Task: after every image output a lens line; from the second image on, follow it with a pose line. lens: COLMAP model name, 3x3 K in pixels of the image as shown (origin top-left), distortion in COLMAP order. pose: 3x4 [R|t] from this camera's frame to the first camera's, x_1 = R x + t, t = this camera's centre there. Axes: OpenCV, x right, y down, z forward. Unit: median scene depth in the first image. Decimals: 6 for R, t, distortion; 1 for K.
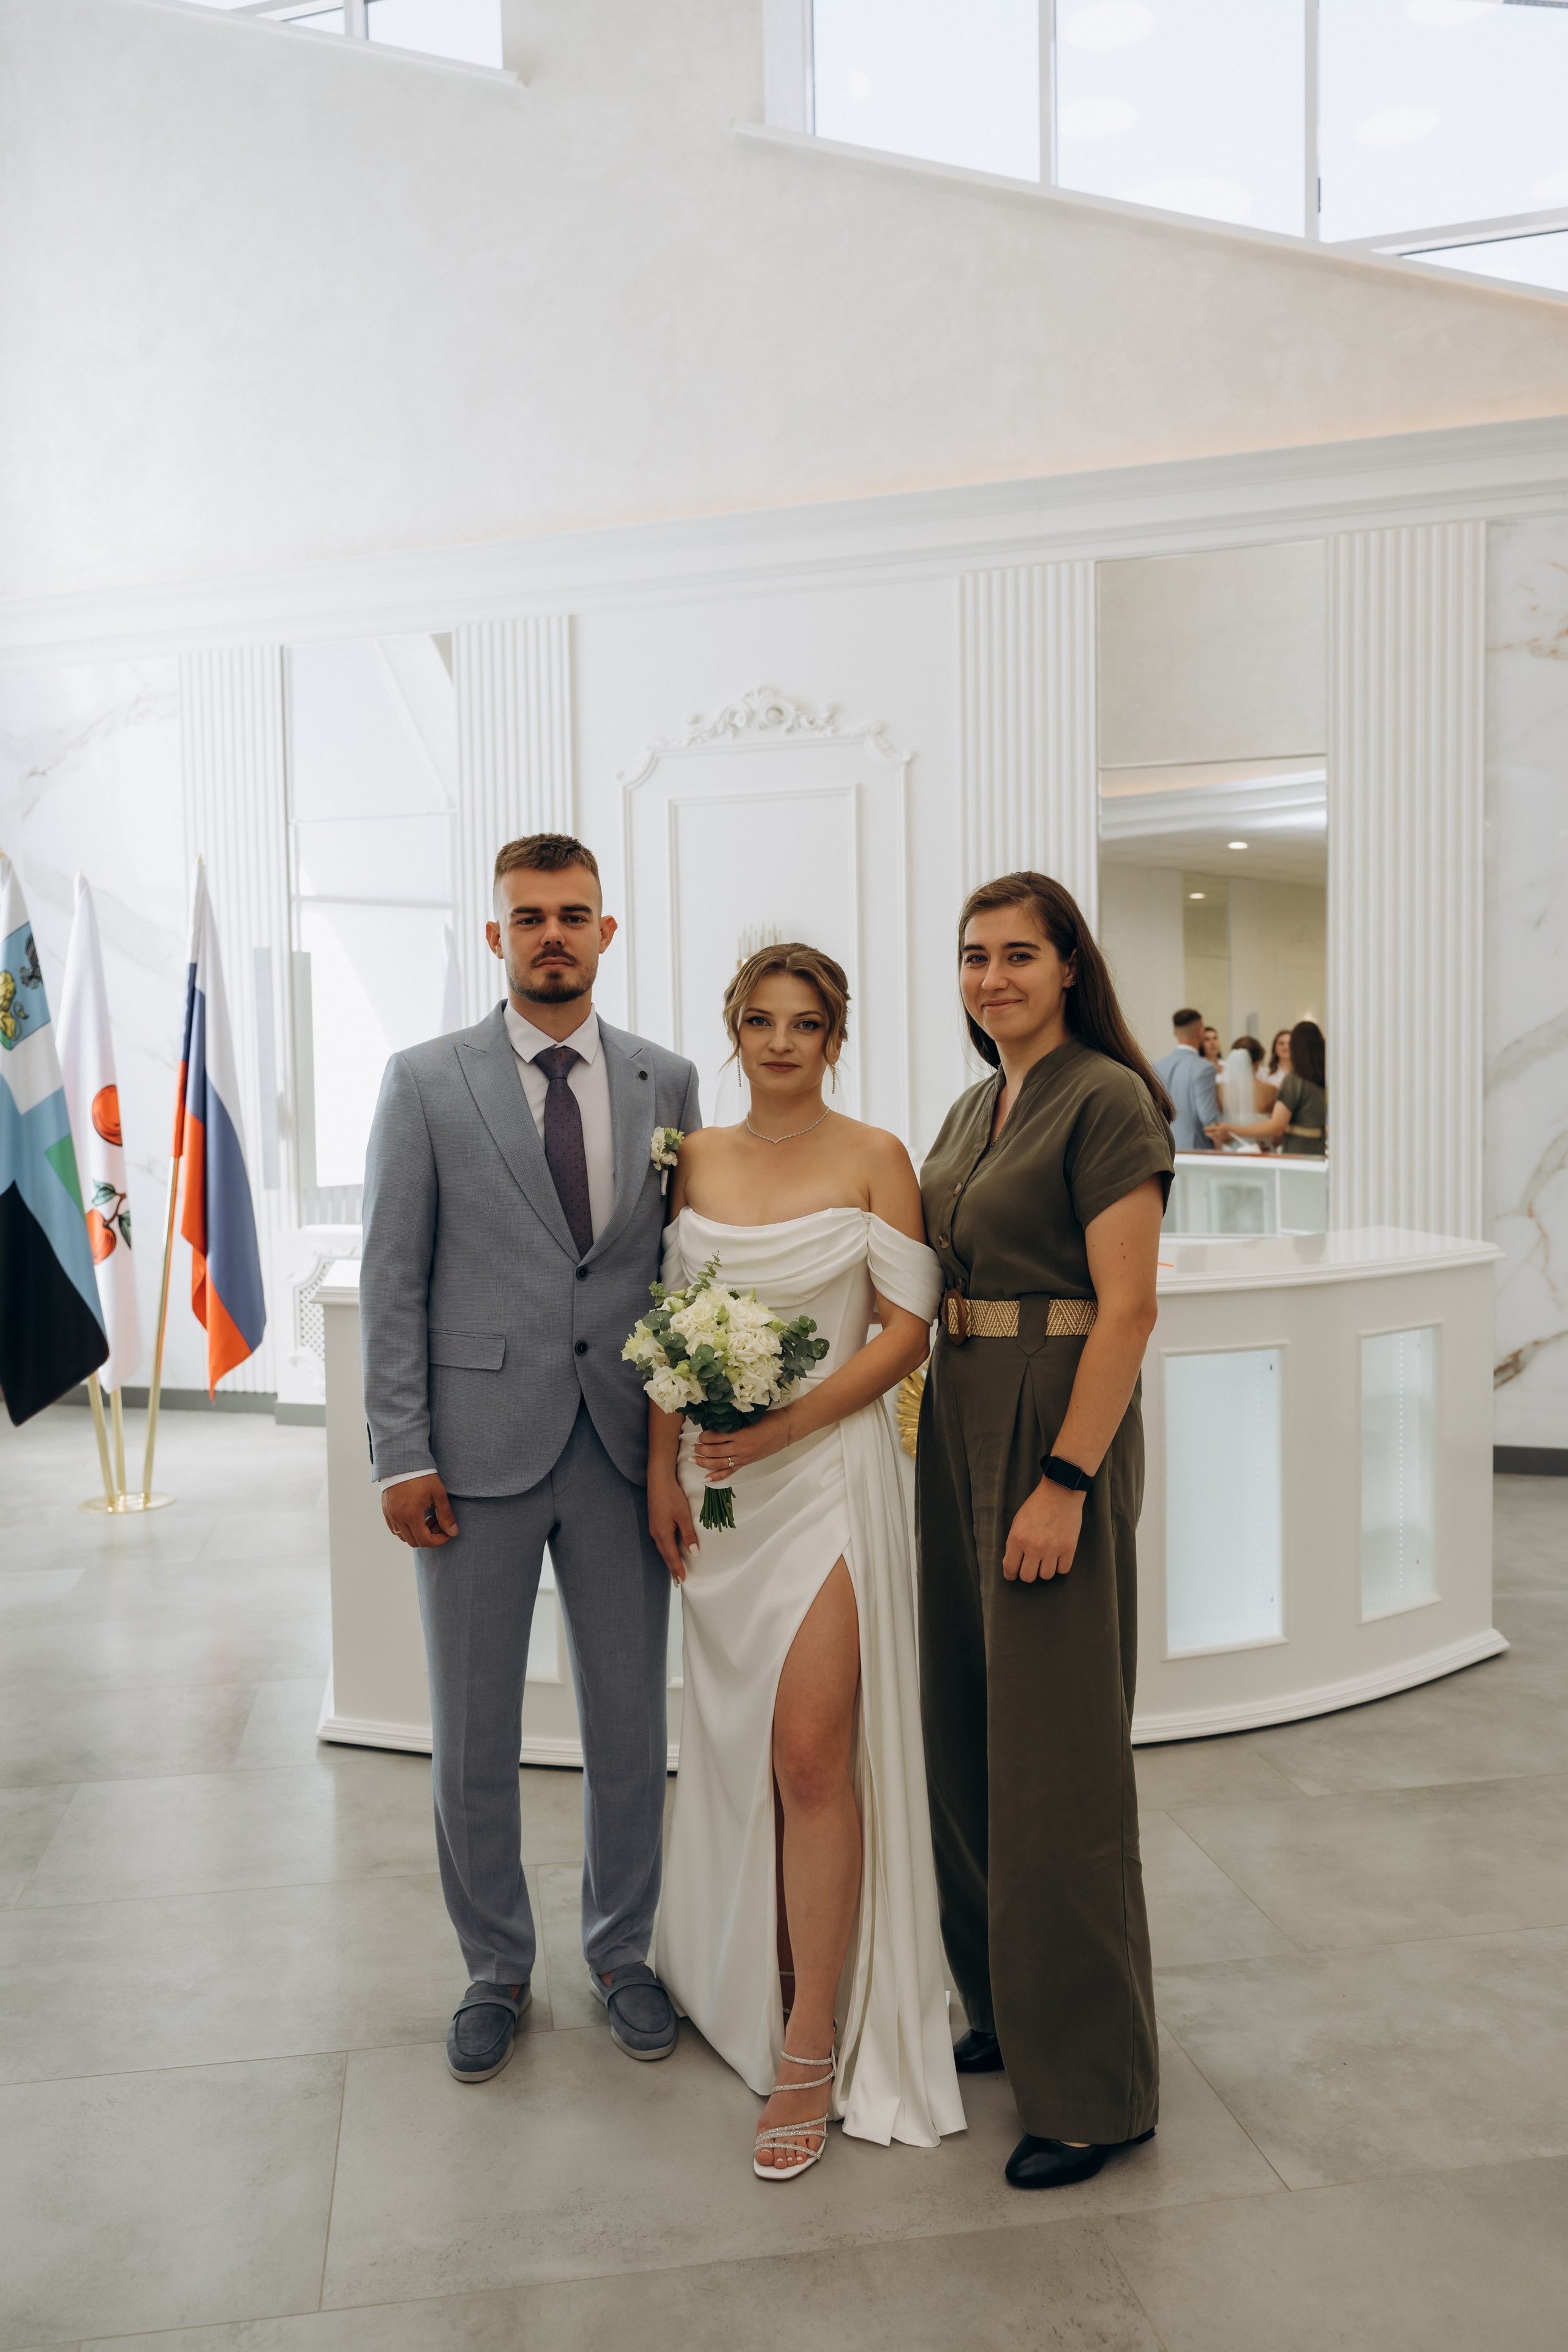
lens RADIAL K [[1886.6, 0, 785.3], [0, 1886.6, 1175.9], [0, 0, 1]] dist [0.002068, -0.002491]
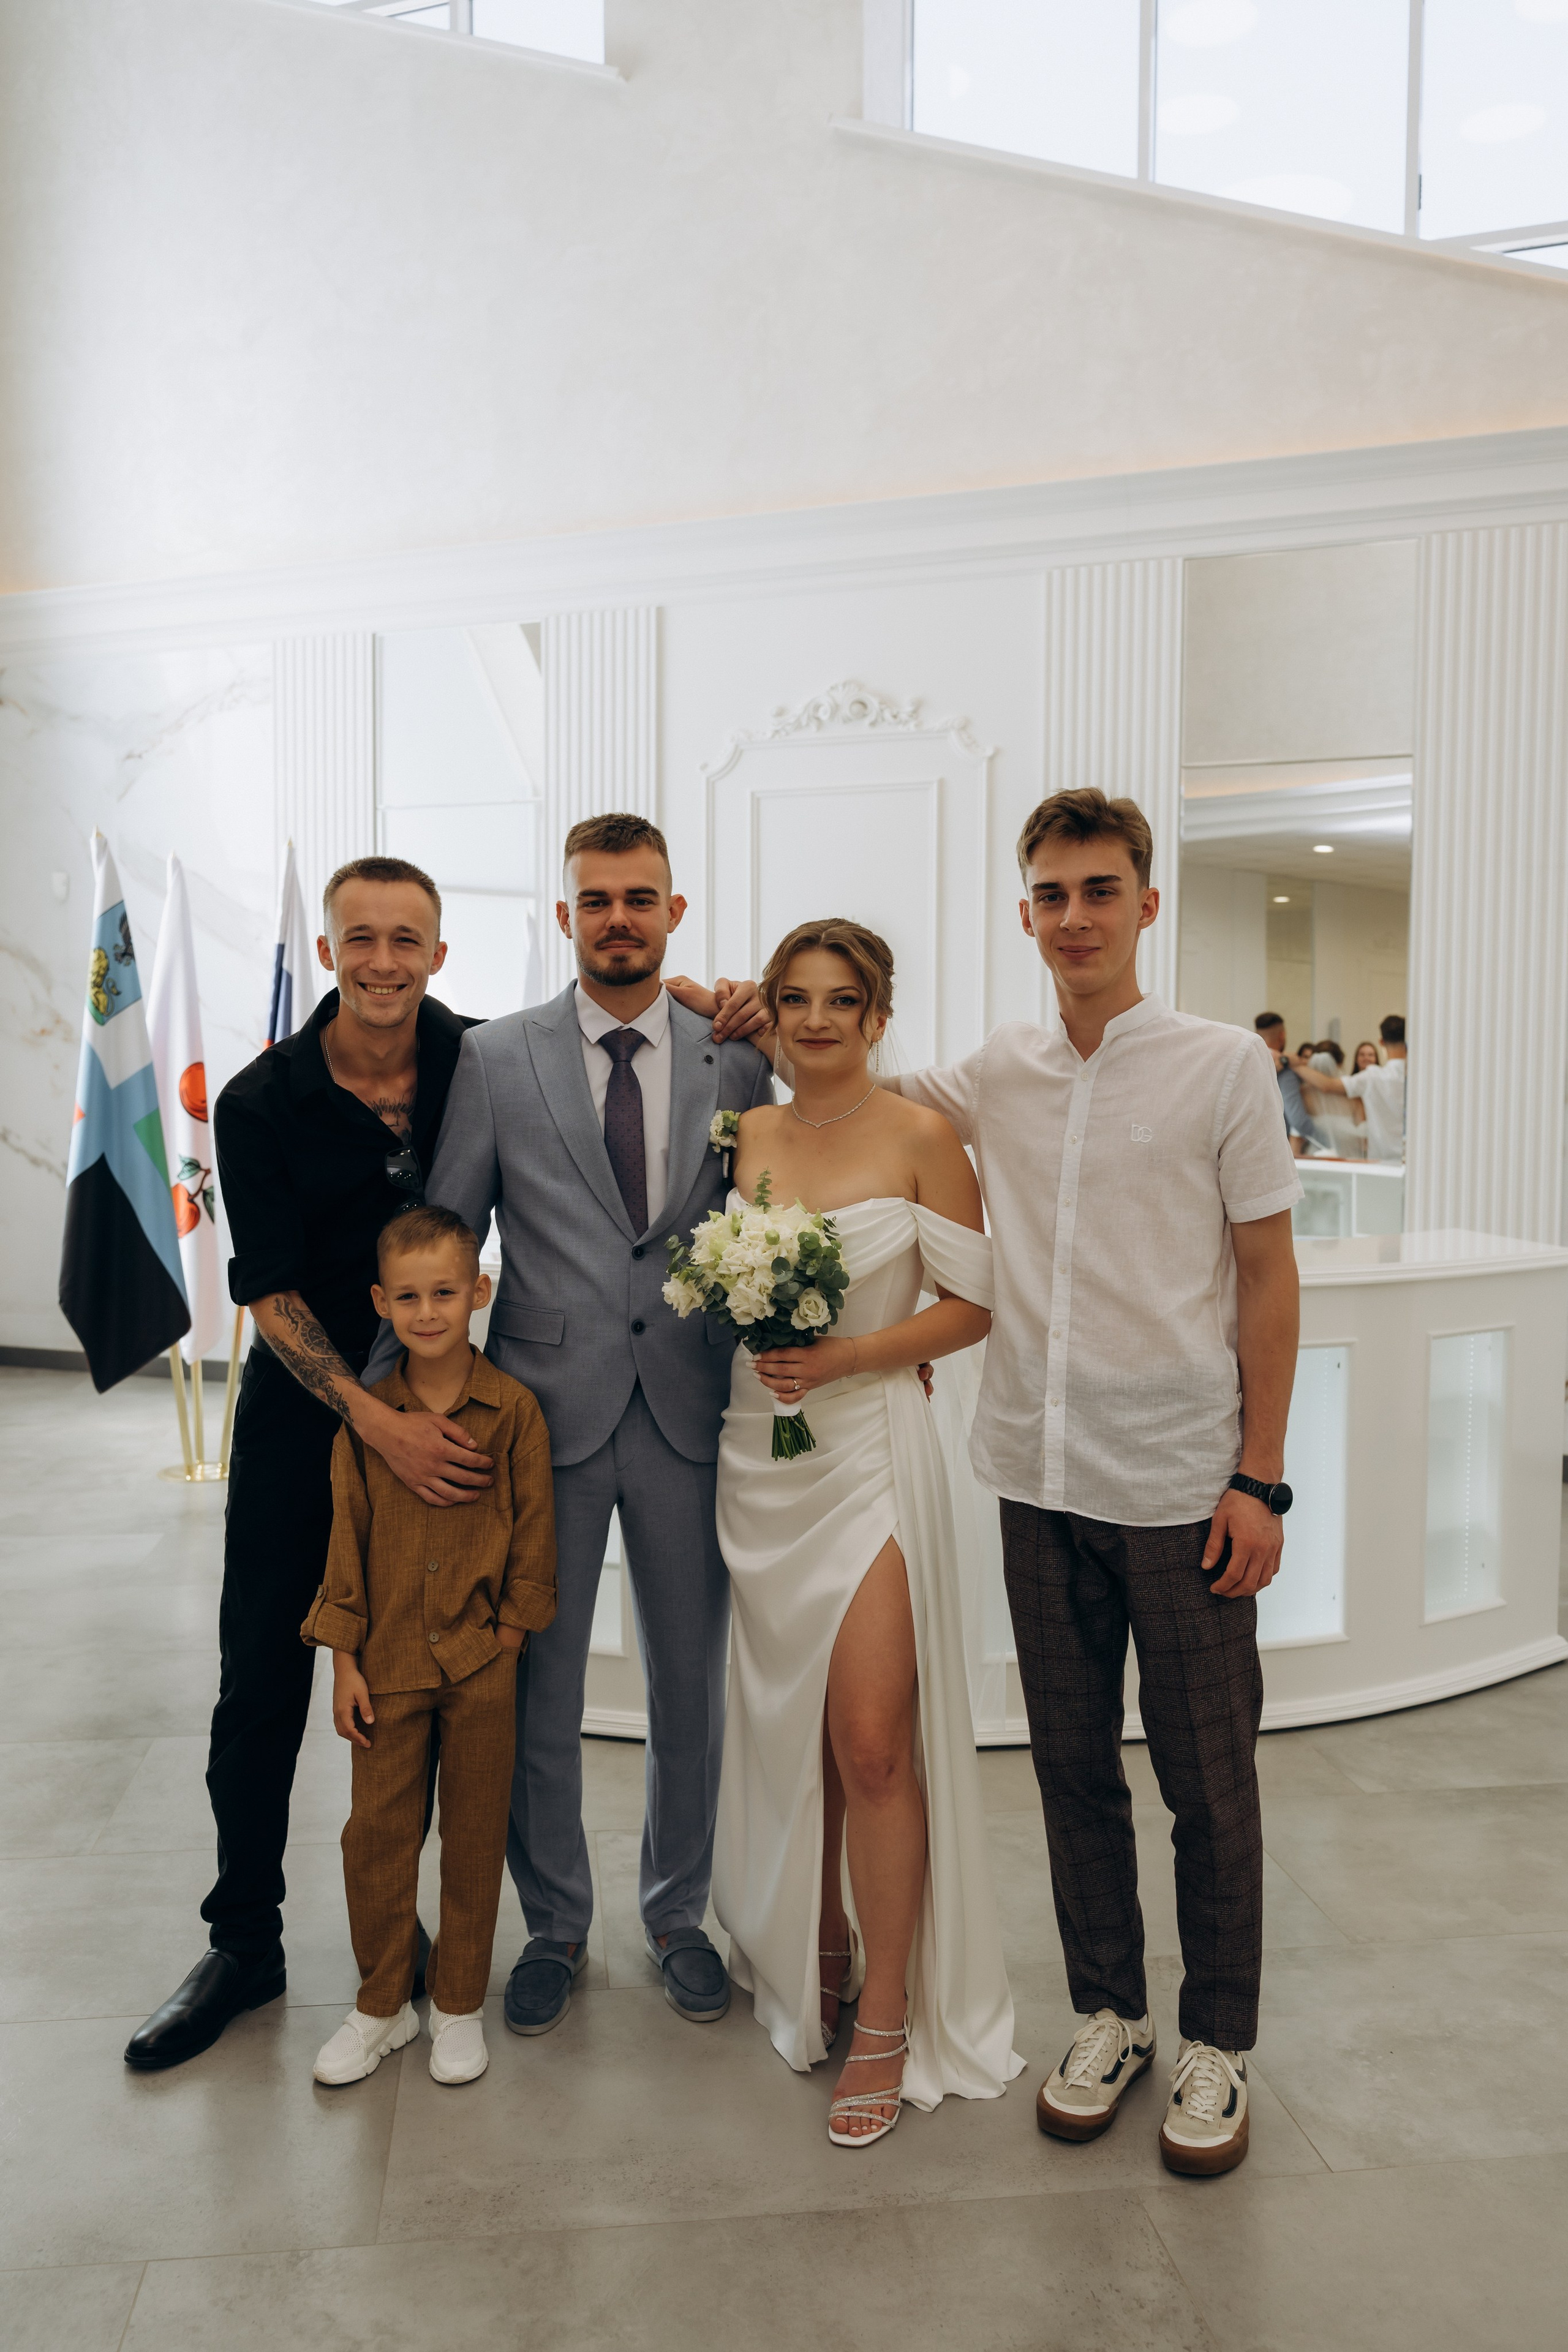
lens RADIAL K [[1886.6, 0, 787.1], [0, 1886.6, 1179.9], [0, 0, 1]] dist [0.001453, -0.002568]
pose [[0.998975, 0.023664, -0.038574, 0.001137], [-0.023539, 0.999716, 0.003695, 0.004276], [0.038651, -0.002784, 0.999249, -0.006567]]
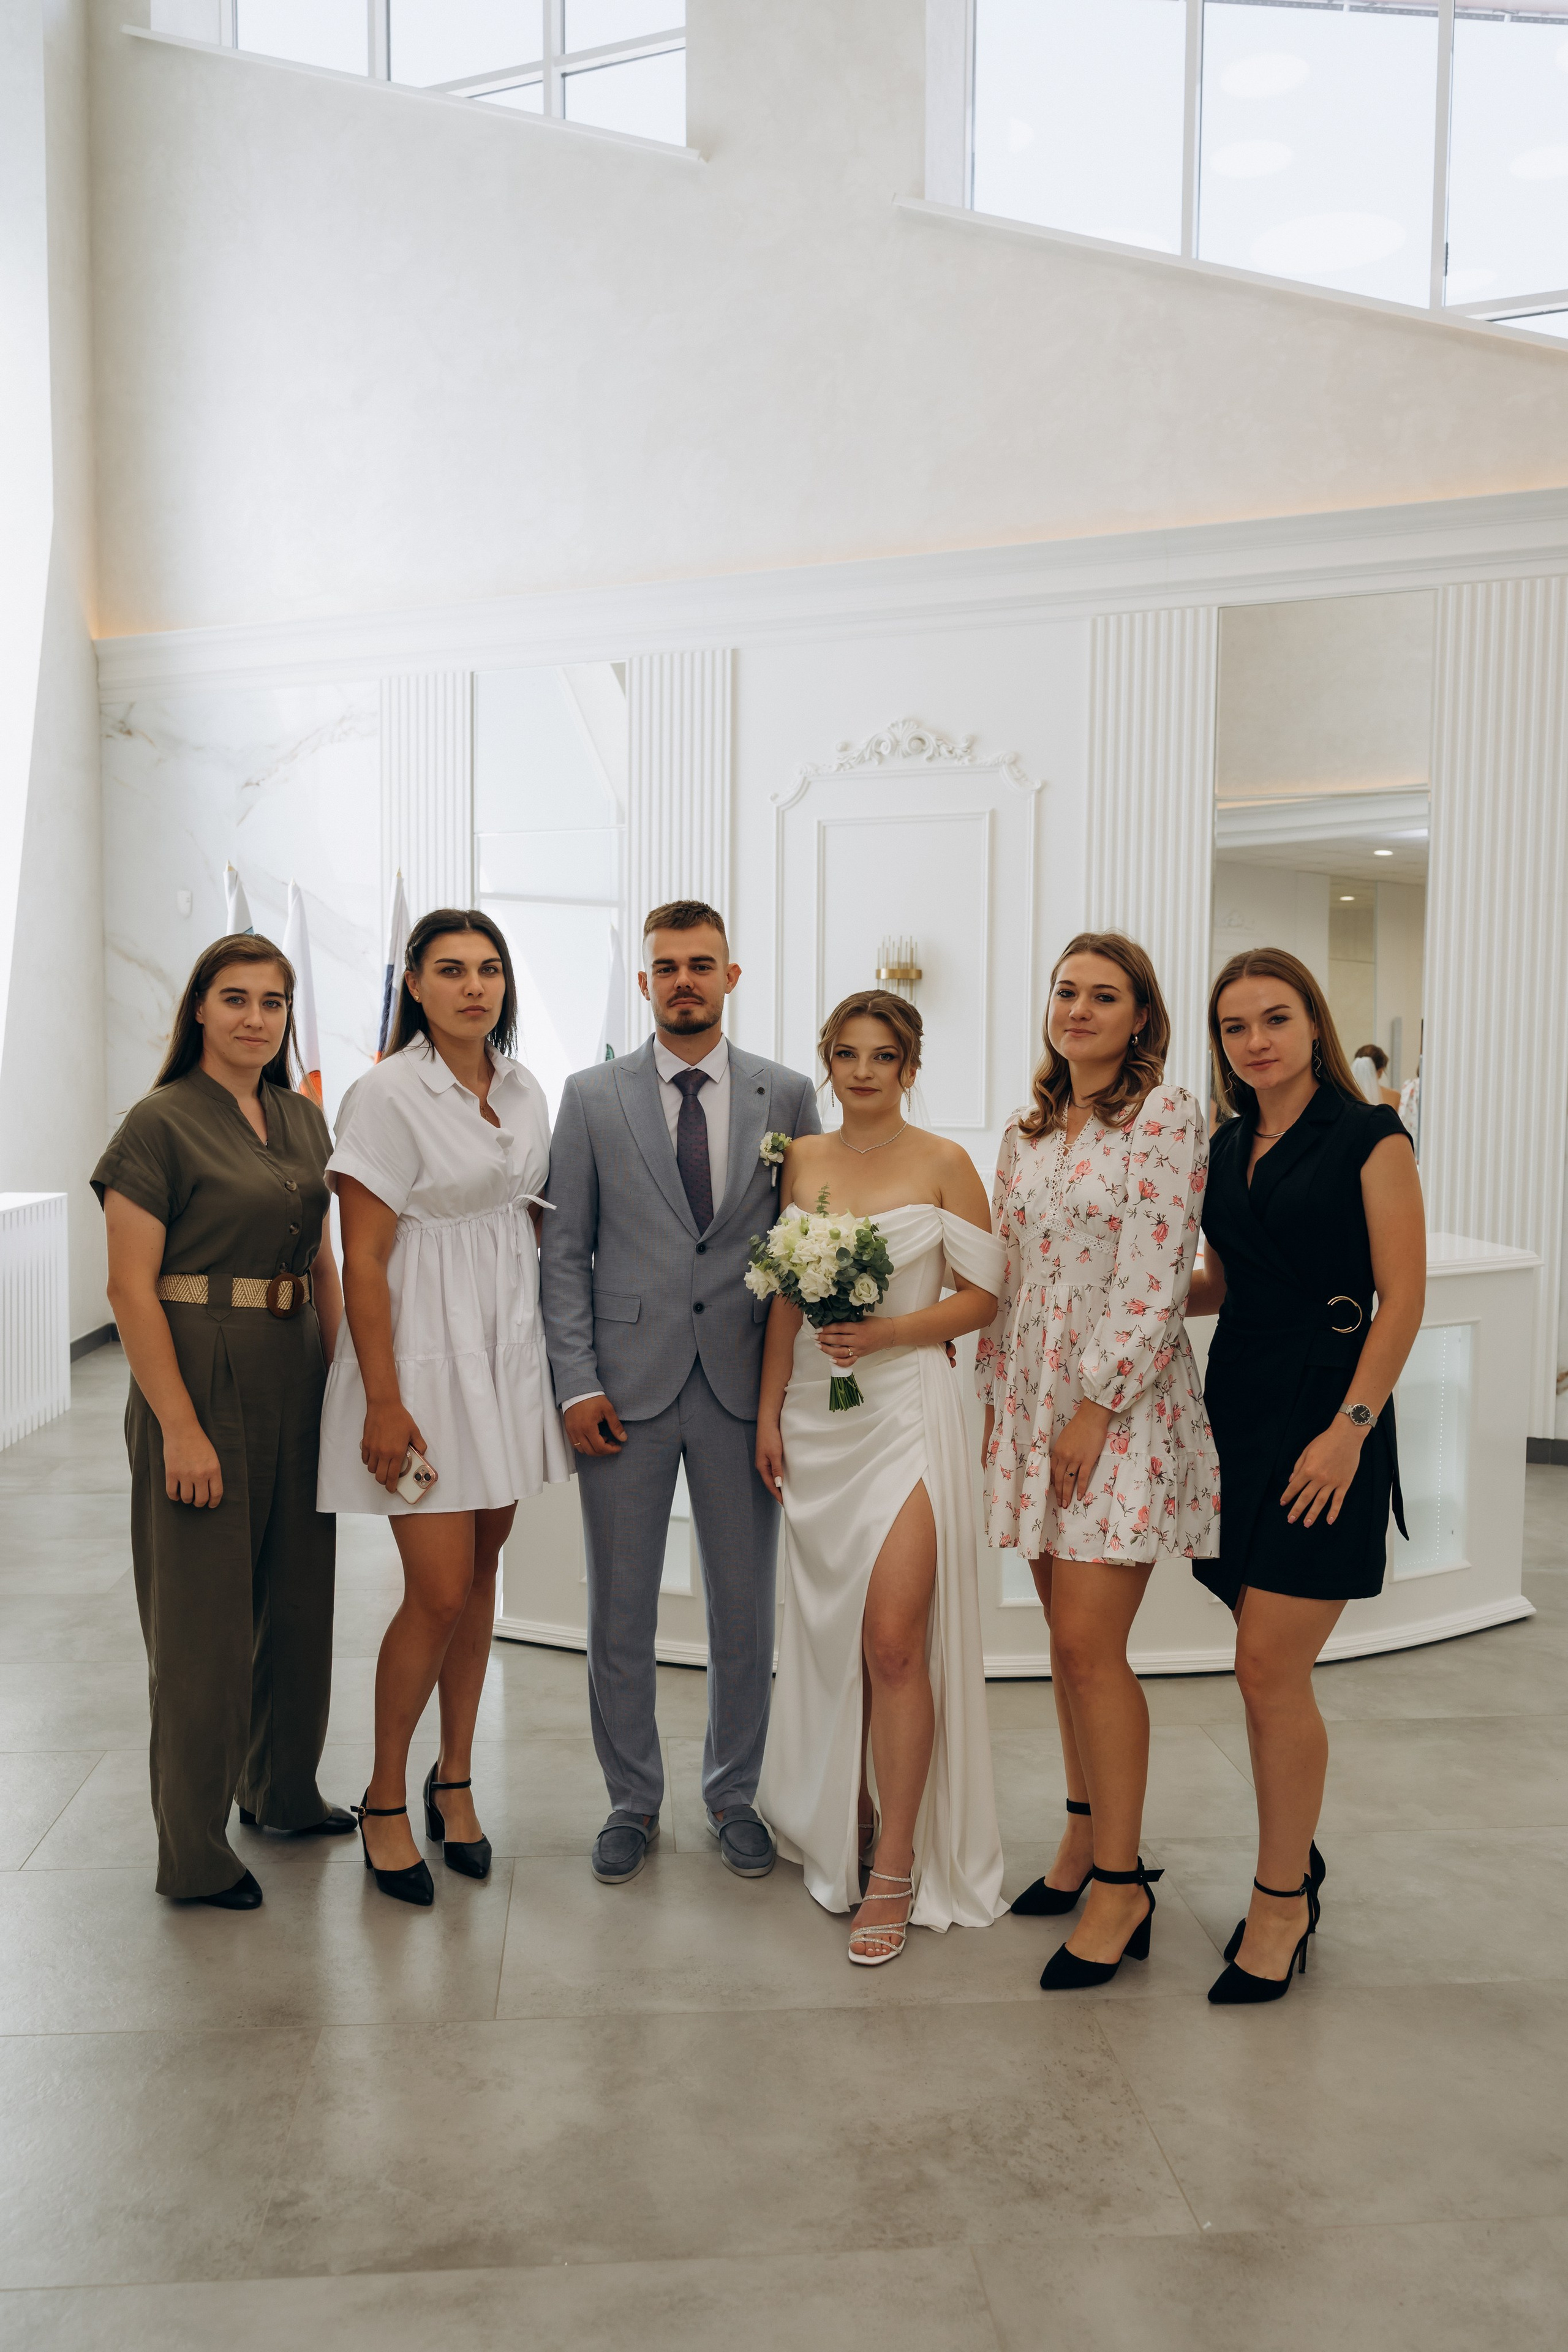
lens RADIAL K [[1892.5, 0, 784.9], [0, 1892.5, 1186.6], [0, 0, 1]] dist [0.002426, -0.001644]
pose [[0.996171, 0.030639, -0.081877, 0.017606], [-0.029400, 0.999435, 0.016304, -0.005670], [0.082330, -0.013835, 0.996509, -0.109730]]
